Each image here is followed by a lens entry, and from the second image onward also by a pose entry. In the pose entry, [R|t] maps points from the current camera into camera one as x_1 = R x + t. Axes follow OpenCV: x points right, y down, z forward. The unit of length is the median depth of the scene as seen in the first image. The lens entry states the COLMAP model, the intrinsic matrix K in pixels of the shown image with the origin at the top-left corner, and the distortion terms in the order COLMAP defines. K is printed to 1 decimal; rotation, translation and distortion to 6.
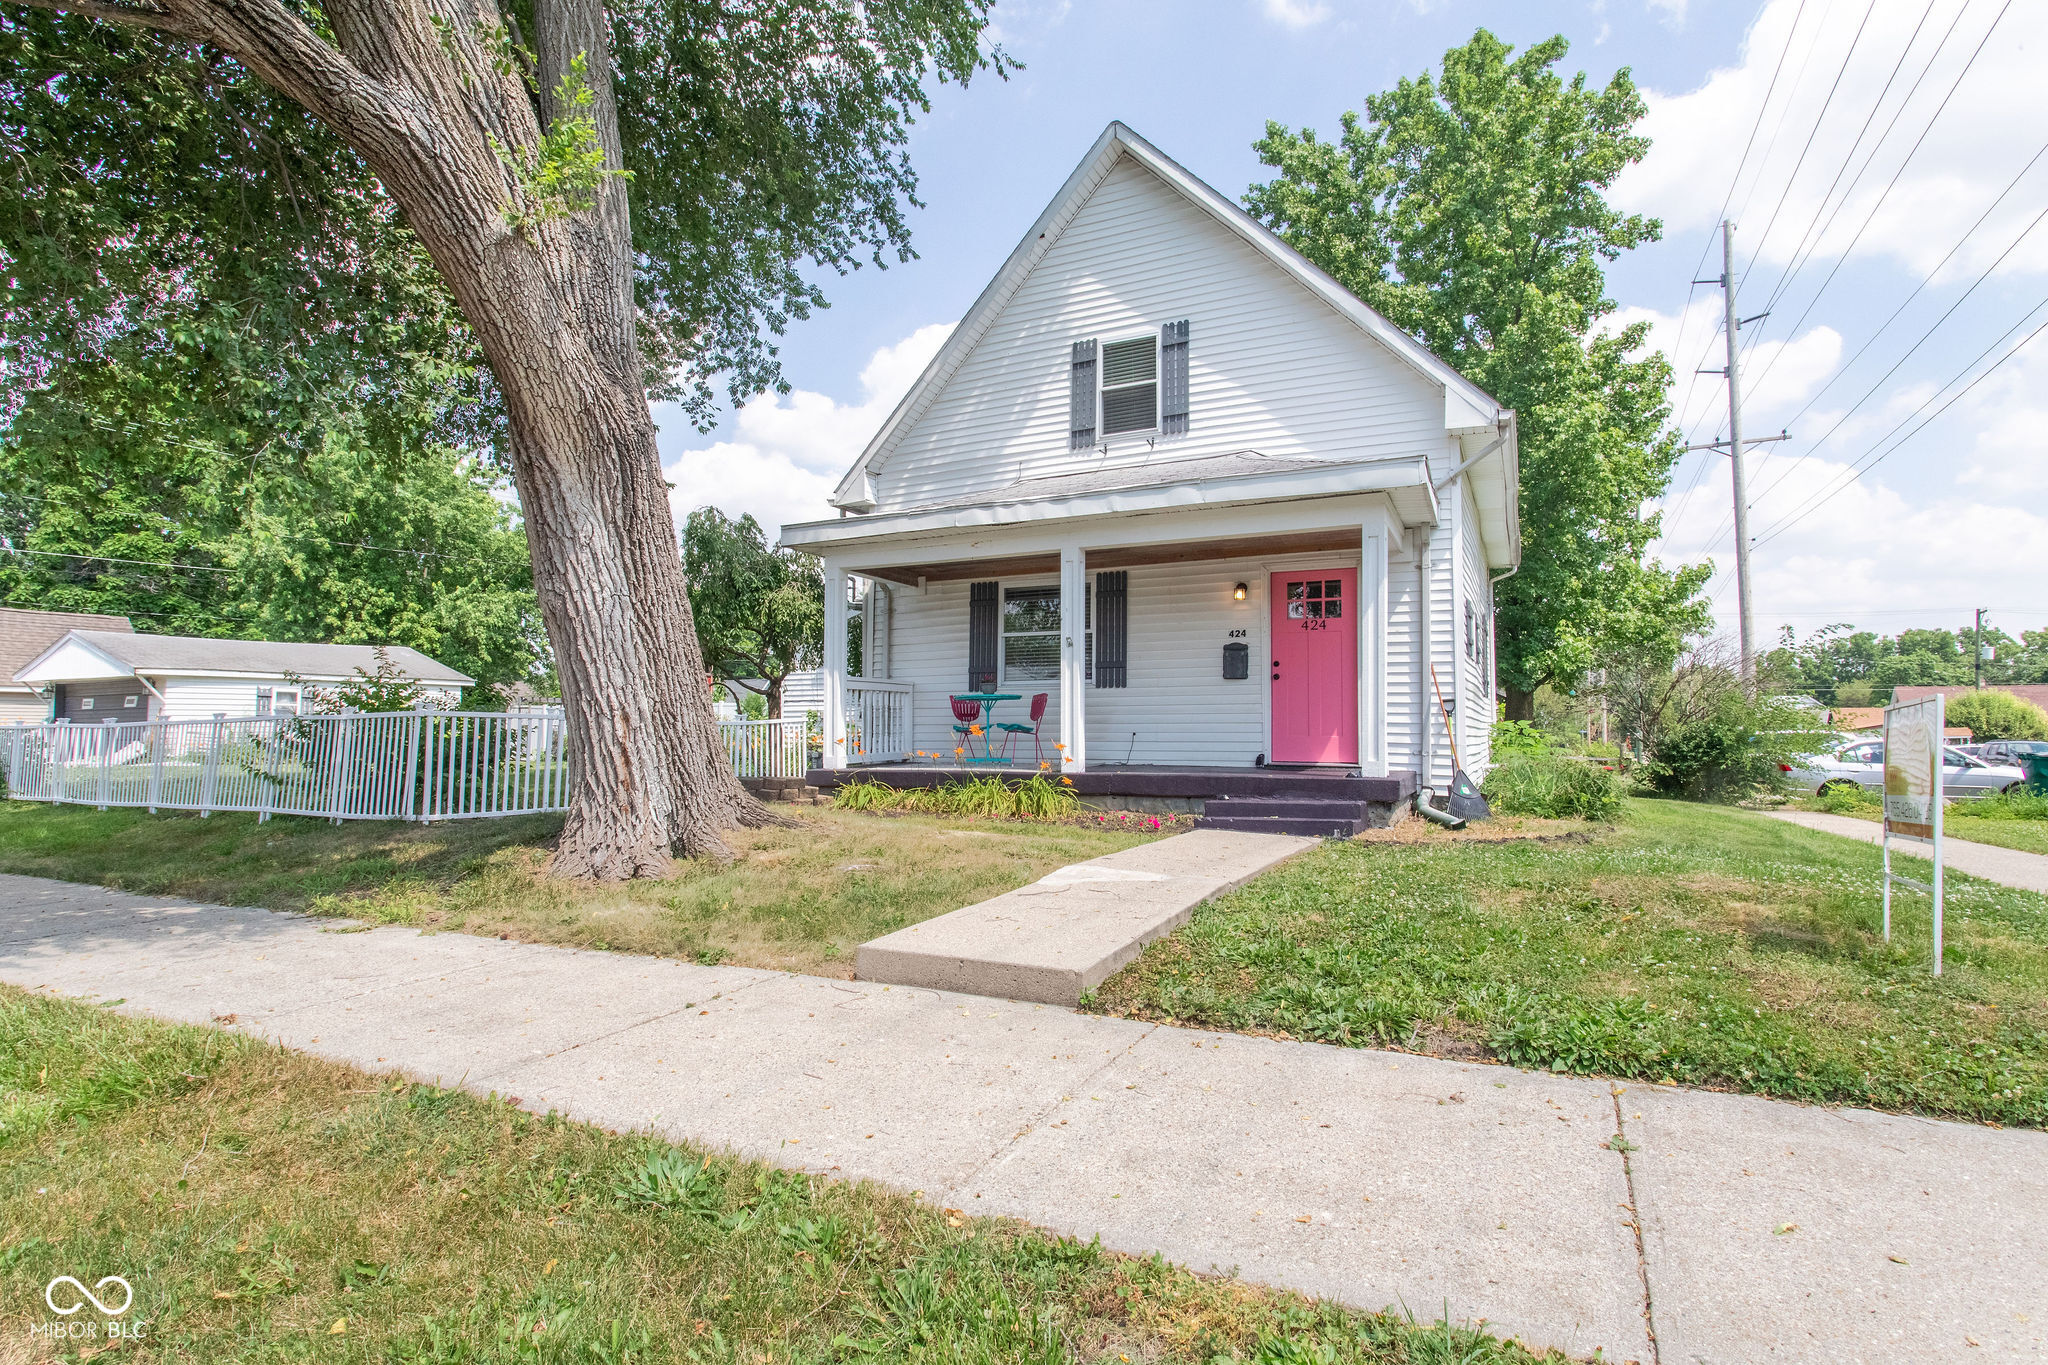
lens RADIAL K [[1014.9, 0, 1028.4], [0, 1014.9, 712.6], [0, 0, 1]] dist [-0.001268, -0.000096]
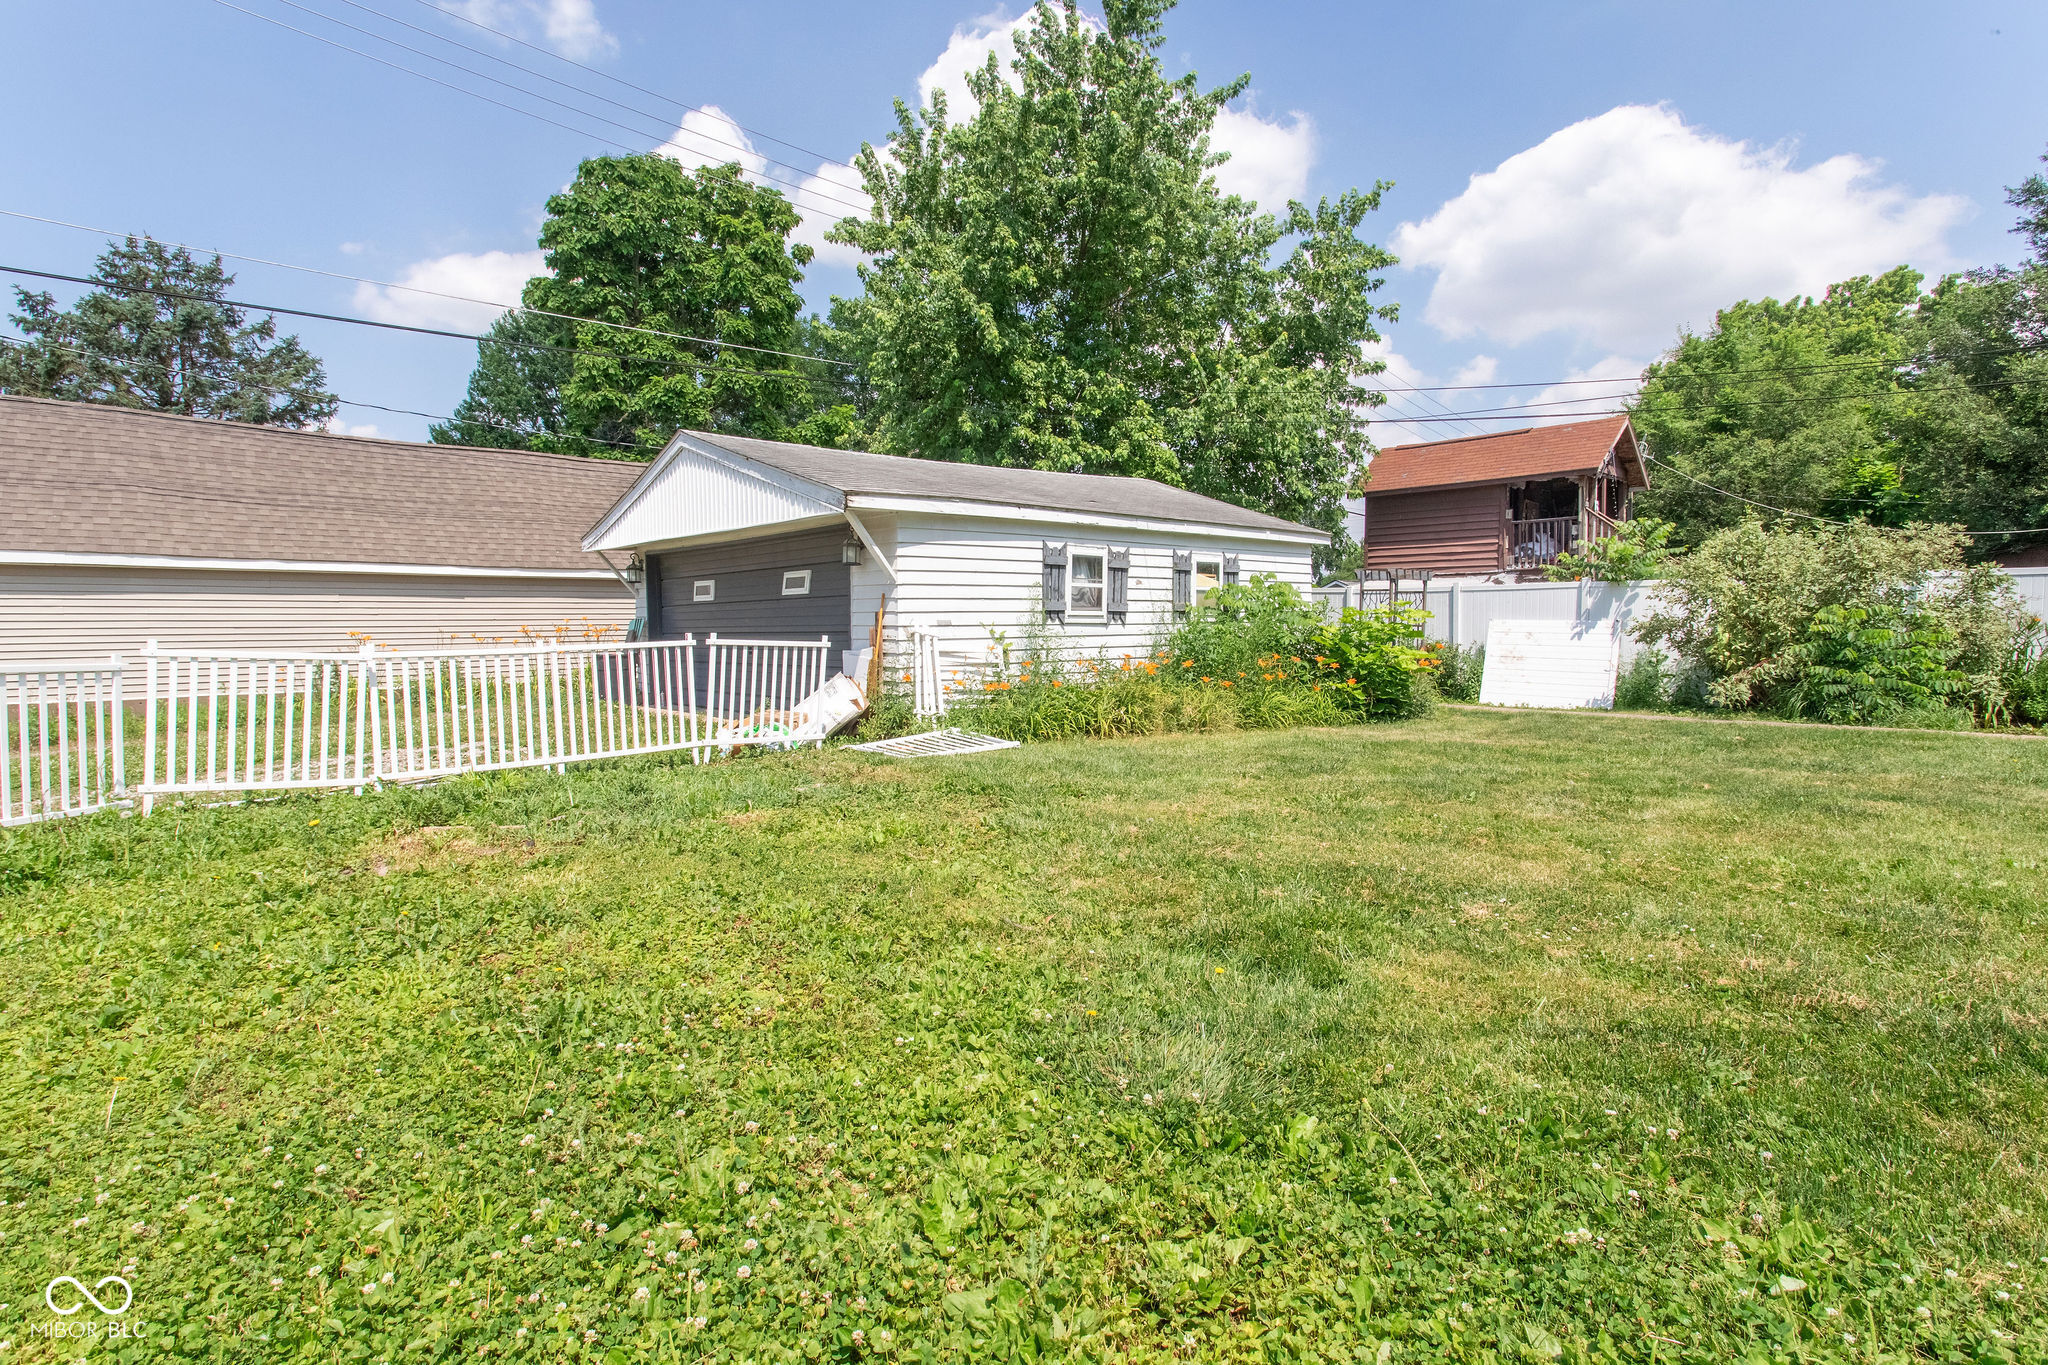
lens RADIAL K [[1014.9, 0, 1028.4], [0, 1014.9, 712.6], [0, 0, 1]] dist [-0.001268, -0.000096]
pose [[0.941065, 0.022707, -0.337464, -0.350328], [0.014579, 0.994093, 0.107543, -0.000364], [0.337913, -0.106125, 0.935175, 0.334353]]
